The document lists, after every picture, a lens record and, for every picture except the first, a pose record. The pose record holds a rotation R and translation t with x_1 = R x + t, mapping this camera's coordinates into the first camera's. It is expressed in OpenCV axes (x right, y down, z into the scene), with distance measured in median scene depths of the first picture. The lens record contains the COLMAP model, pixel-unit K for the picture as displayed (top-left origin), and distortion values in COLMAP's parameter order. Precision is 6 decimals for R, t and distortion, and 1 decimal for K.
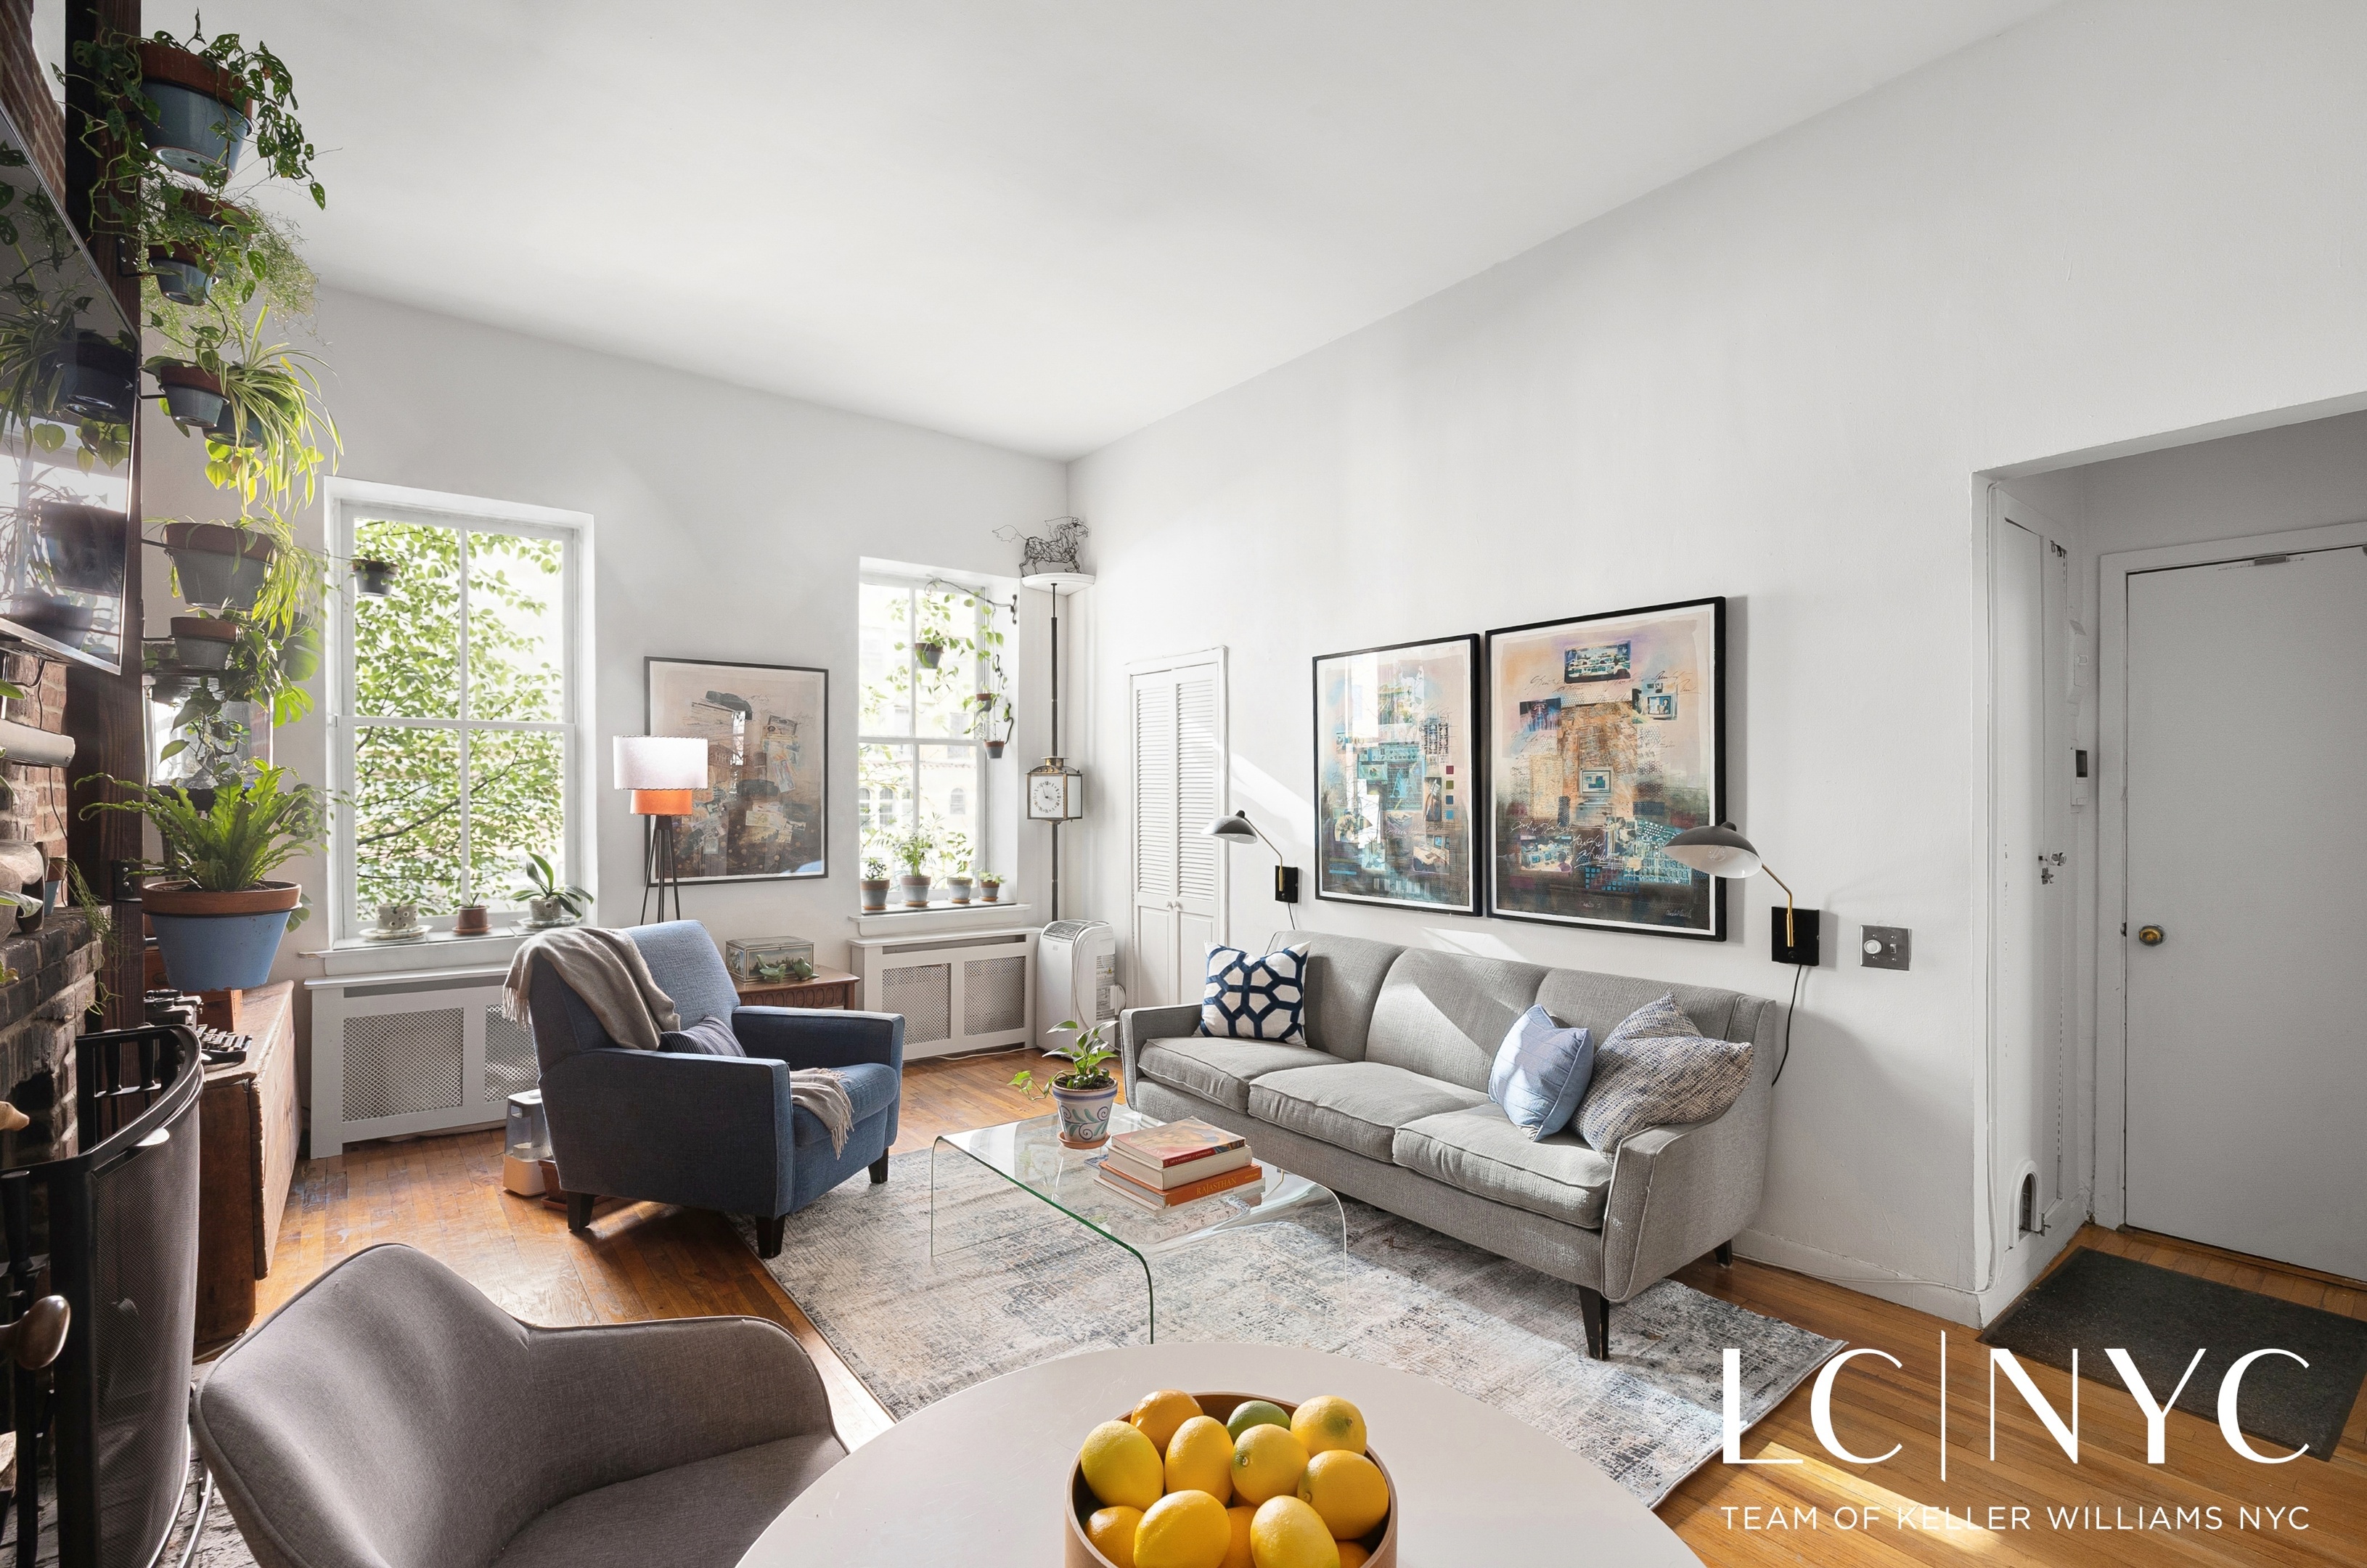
lens RADIAL K [[1055.4, 0, 1165.9], [0, 1055.4, 817.3], [0, 0, 1]] dist [0.000957, 0.000241]
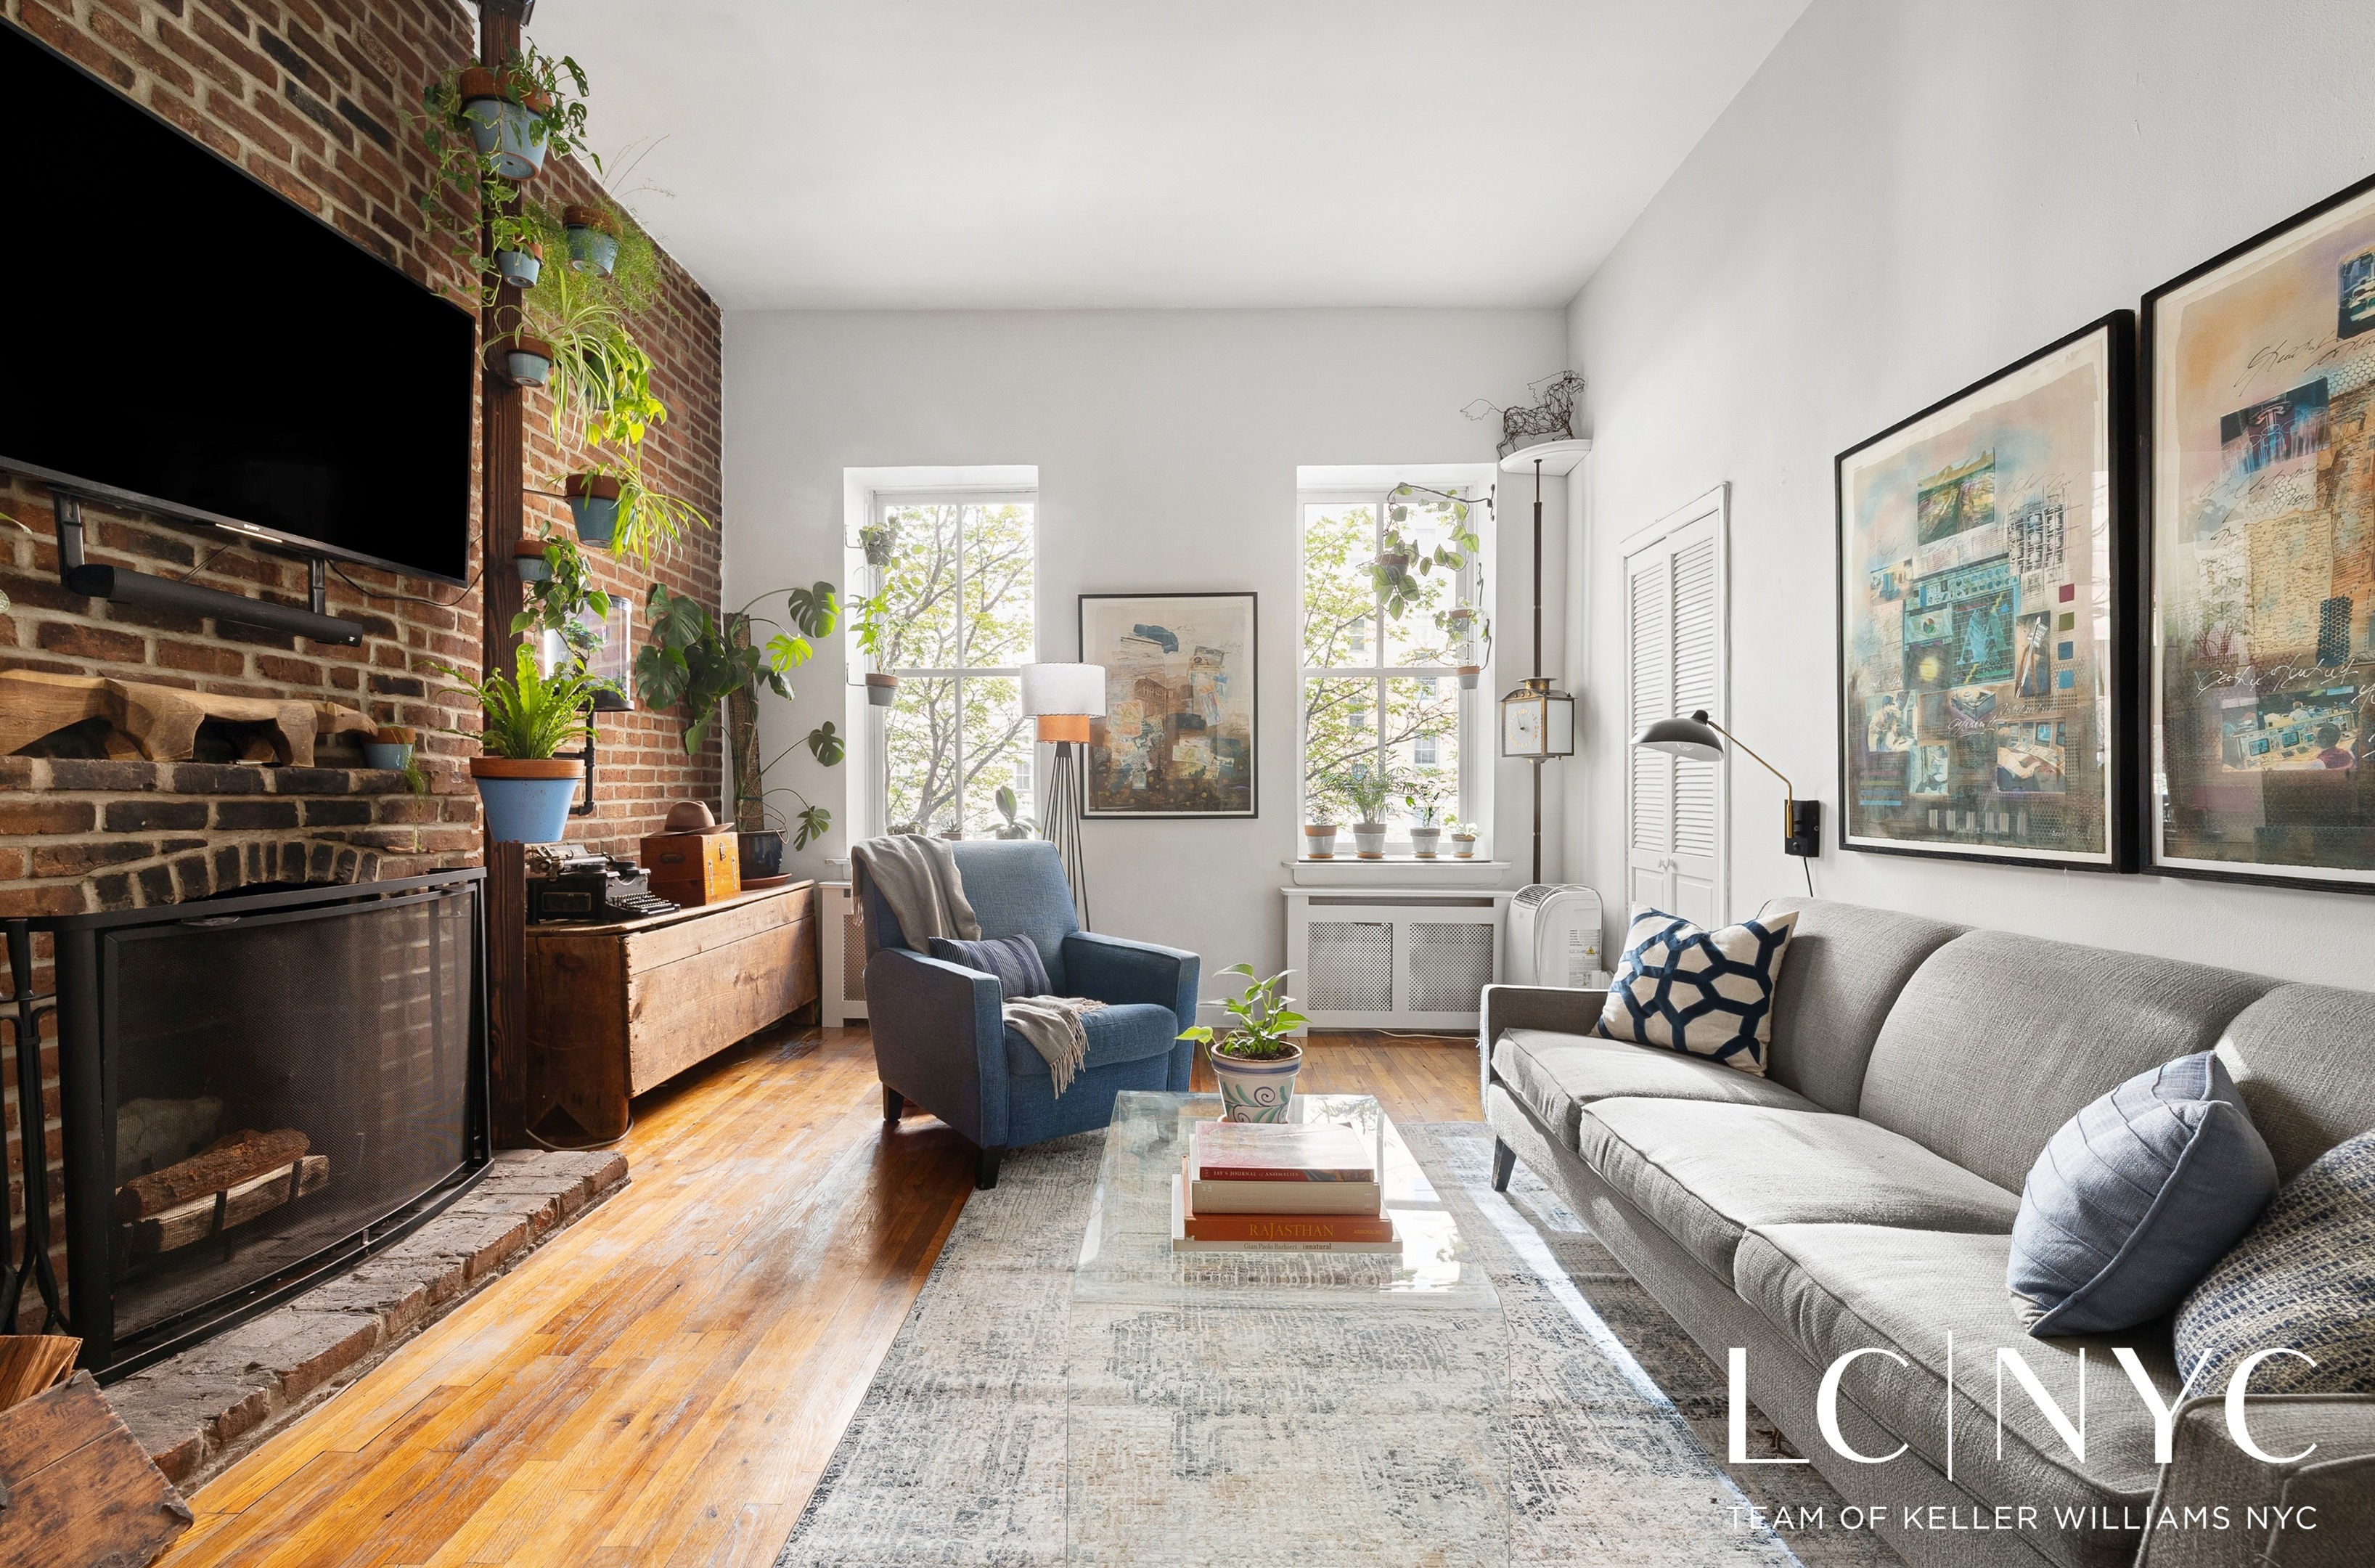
lens RADIAL K [[1029.8, 0, 1158.1], [0, 1029.8, 818.3], [0, 0, 1]] dist [0.000035, 0.000314]
pose [[0.774725, 0.013746, -0.632149, 0.234545], [-0.012288, 0.999902, 0.006683, 0.066072], [0.632179, 0.002591, 0.774818, 0.306758]]
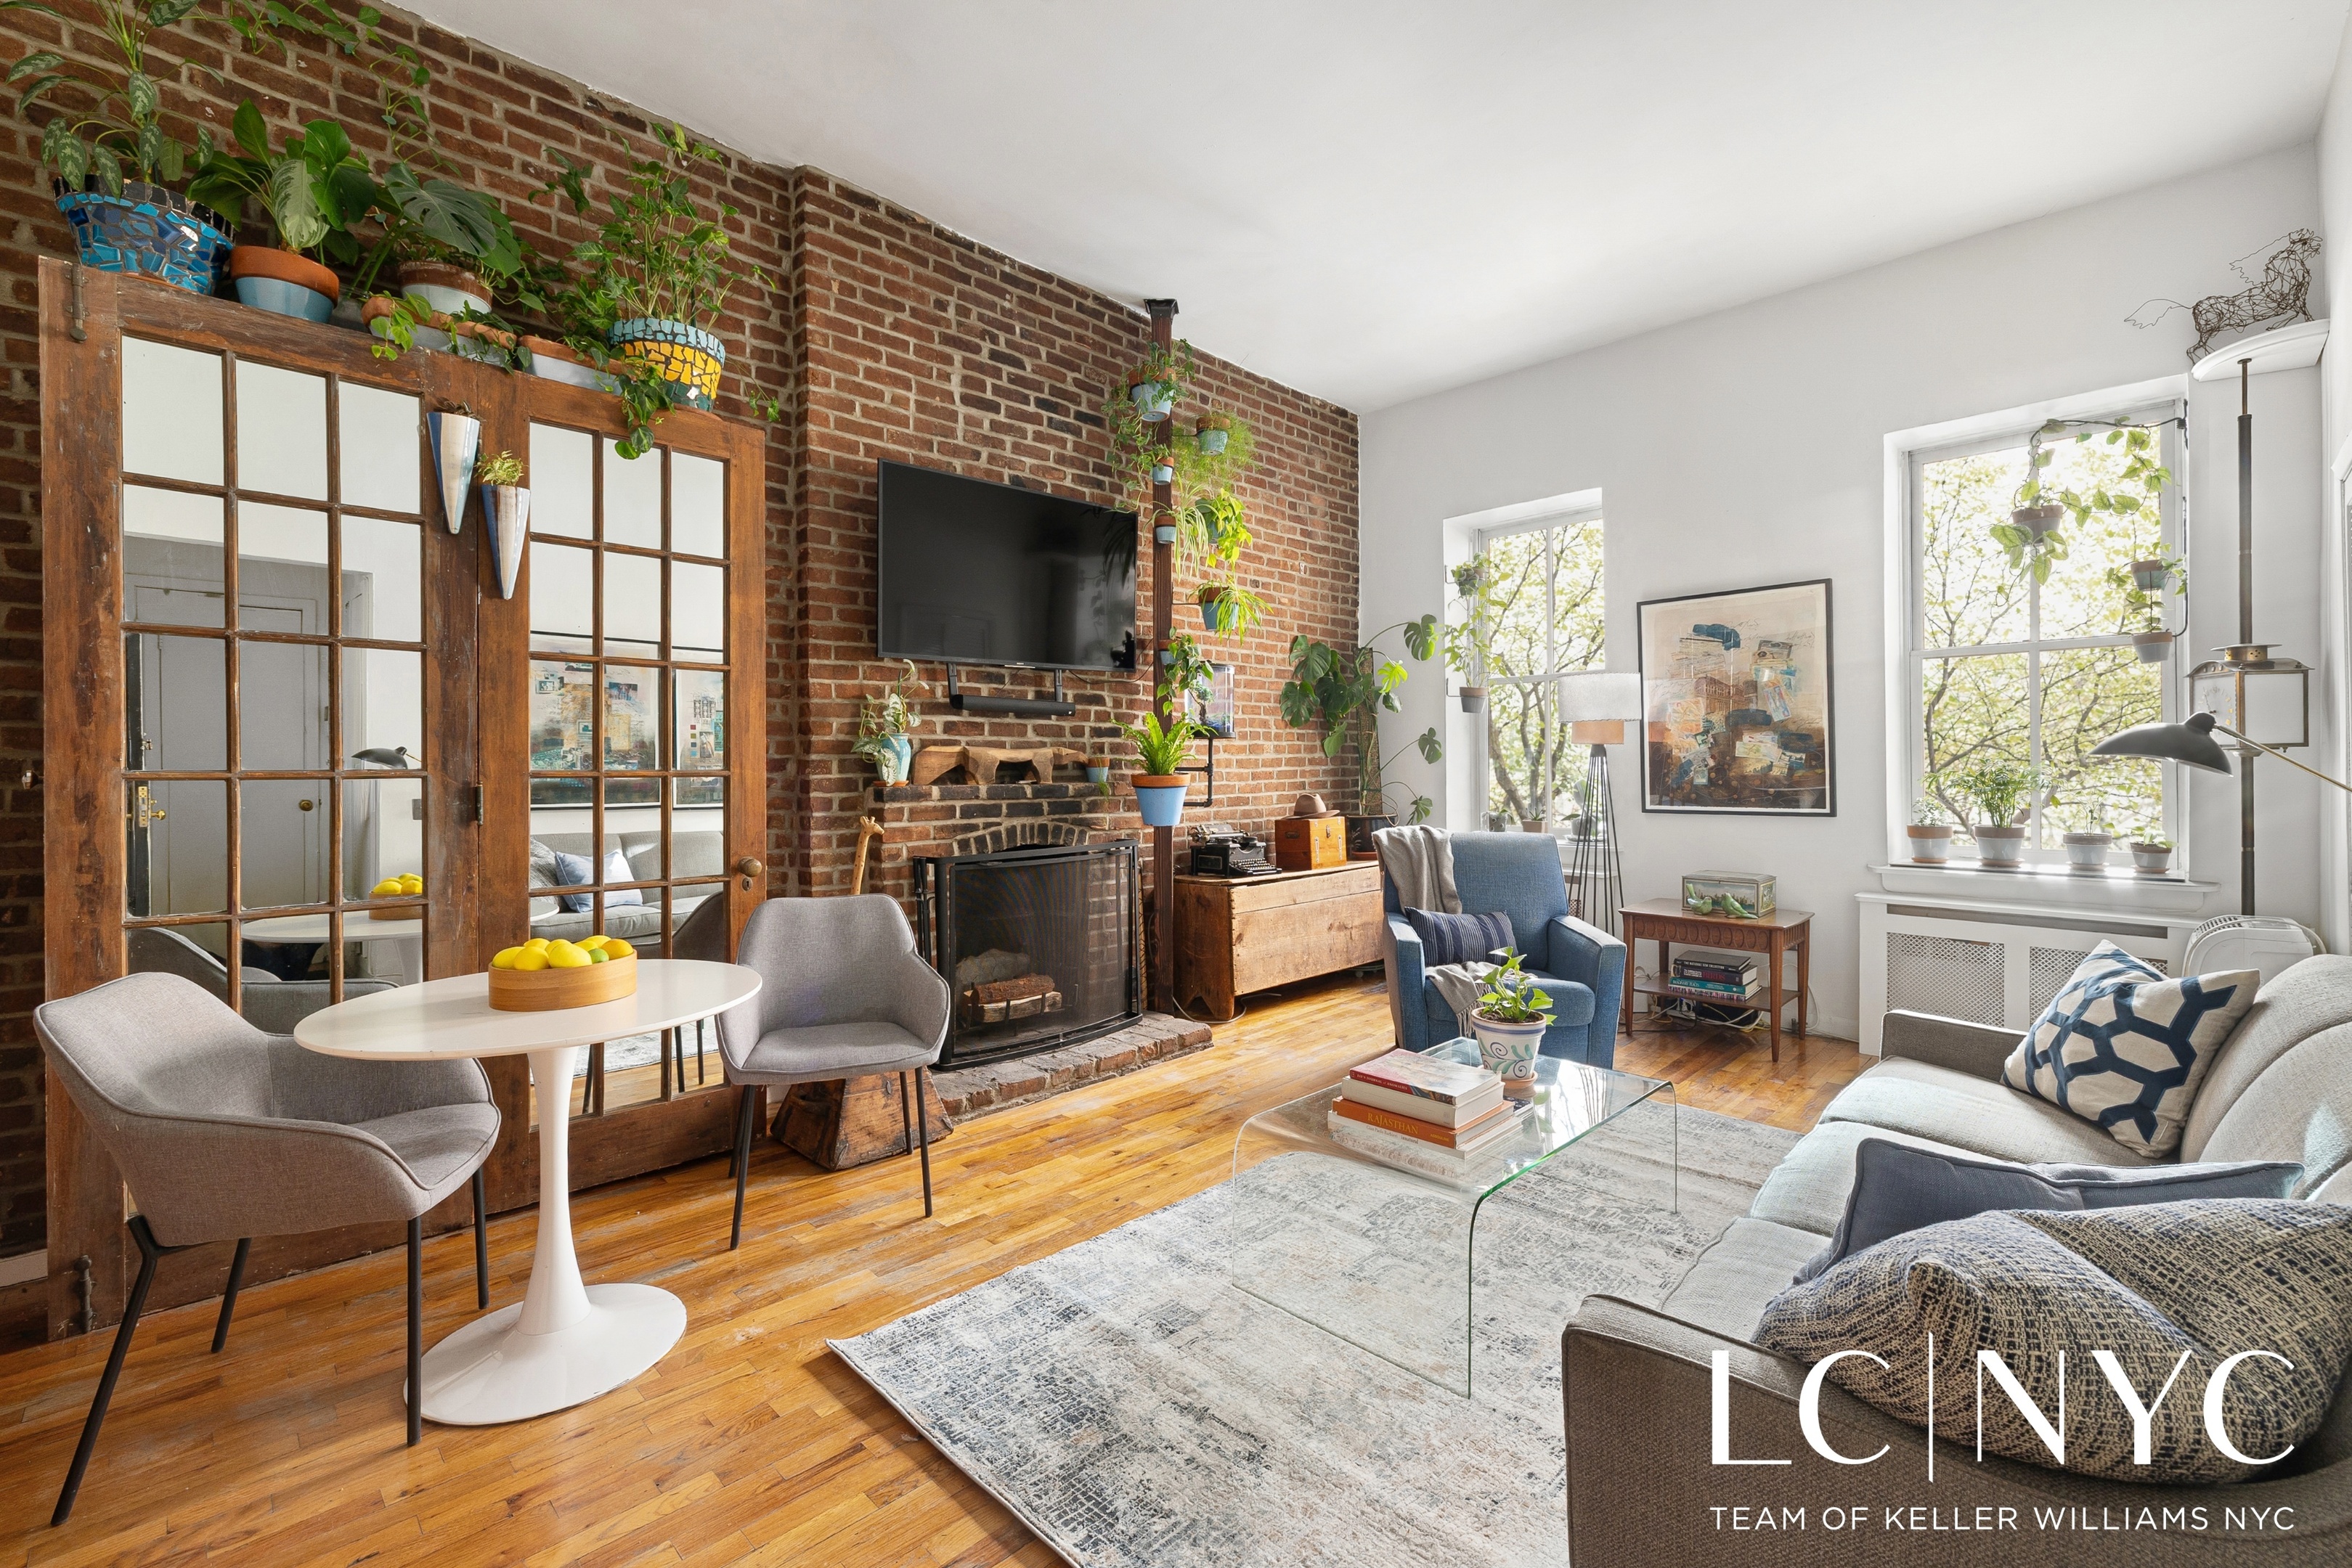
lens RADIAL K [[1007.2, 0, 1176.0], [0, 1007.2, 784.0], [0, 0, 1]] dist [-0.000959, -0.000080]
pose [[0.119901, 0.016354, -0.992651, 0.559857], [-0.012749, 0.999807, 0.014932, 0.031048], [0.992704, 0.010865, 0.120086, 0.453998]]
